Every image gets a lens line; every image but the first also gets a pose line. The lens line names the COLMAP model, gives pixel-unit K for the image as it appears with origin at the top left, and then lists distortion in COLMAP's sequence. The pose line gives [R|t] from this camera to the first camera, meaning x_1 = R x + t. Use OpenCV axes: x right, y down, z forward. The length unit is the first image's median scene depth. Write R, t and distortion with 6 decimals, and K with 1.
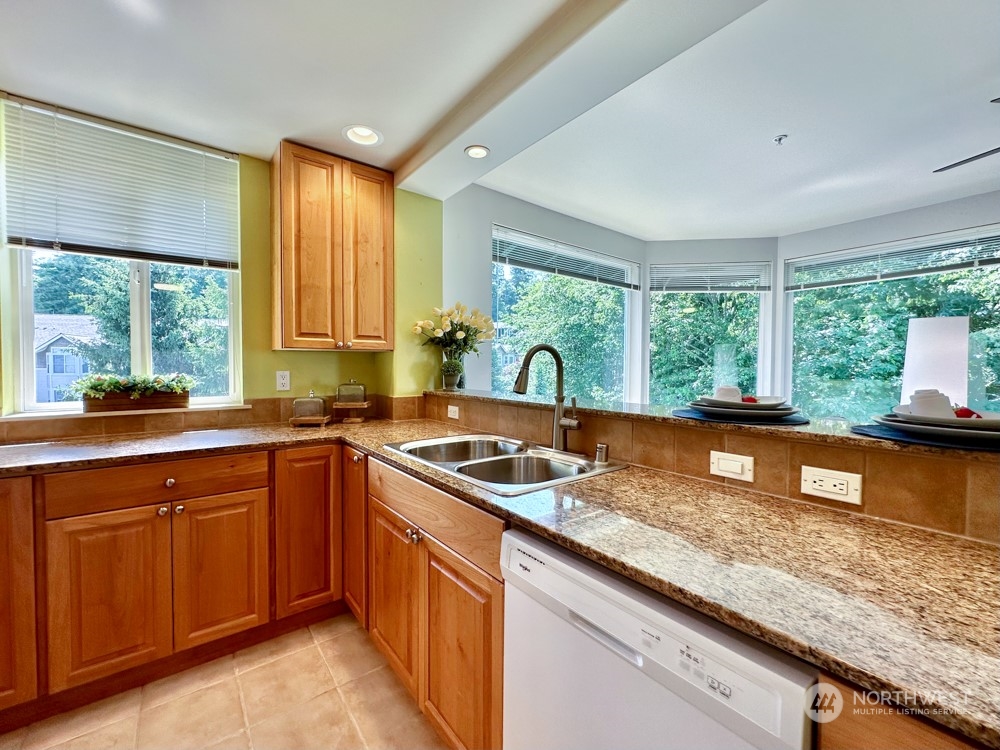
lens RADIAL K [[400.7, 0, 502.1], [0, 400.7, 374.5], [0, 0, 1]] dist [-0.003676, -0.000366]
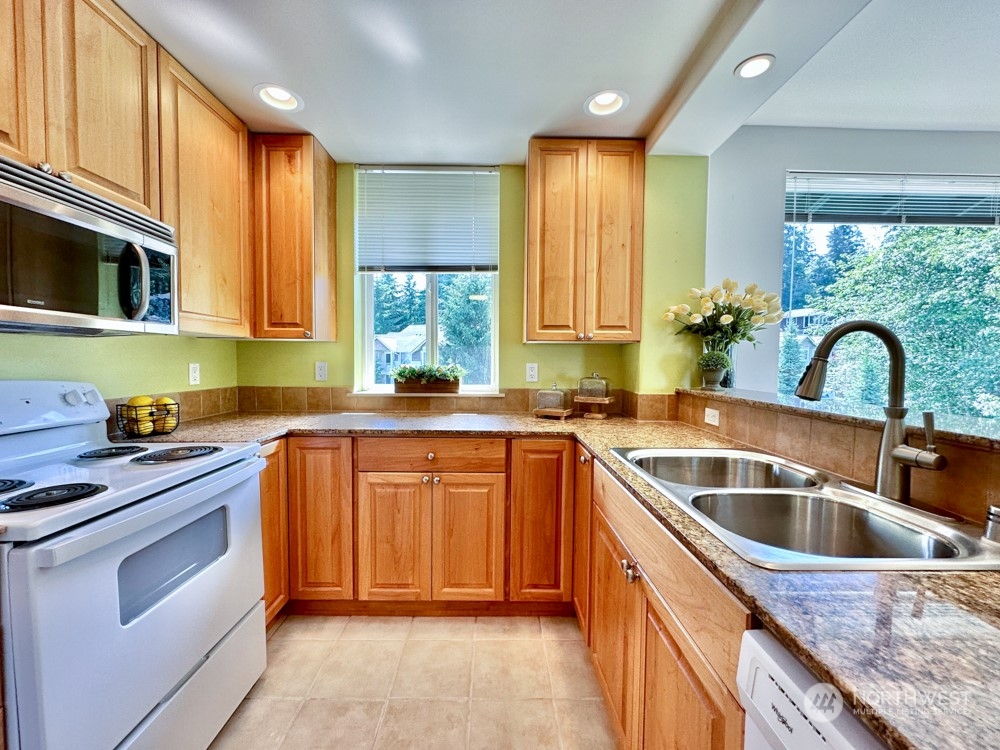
lens RADIAL K [[400.7, 0, 498.3], [0, 400.7, 375.3], [0, 0, 1]] dist [-0.003676, -0.000366]
pose [[0.792400, 0.026599, -0.609421, 0.030573], [-0.017996, 0.999633, 0.020231, 0.004106], [0.609736, -0.005064, 0.792588, 0.147220]]
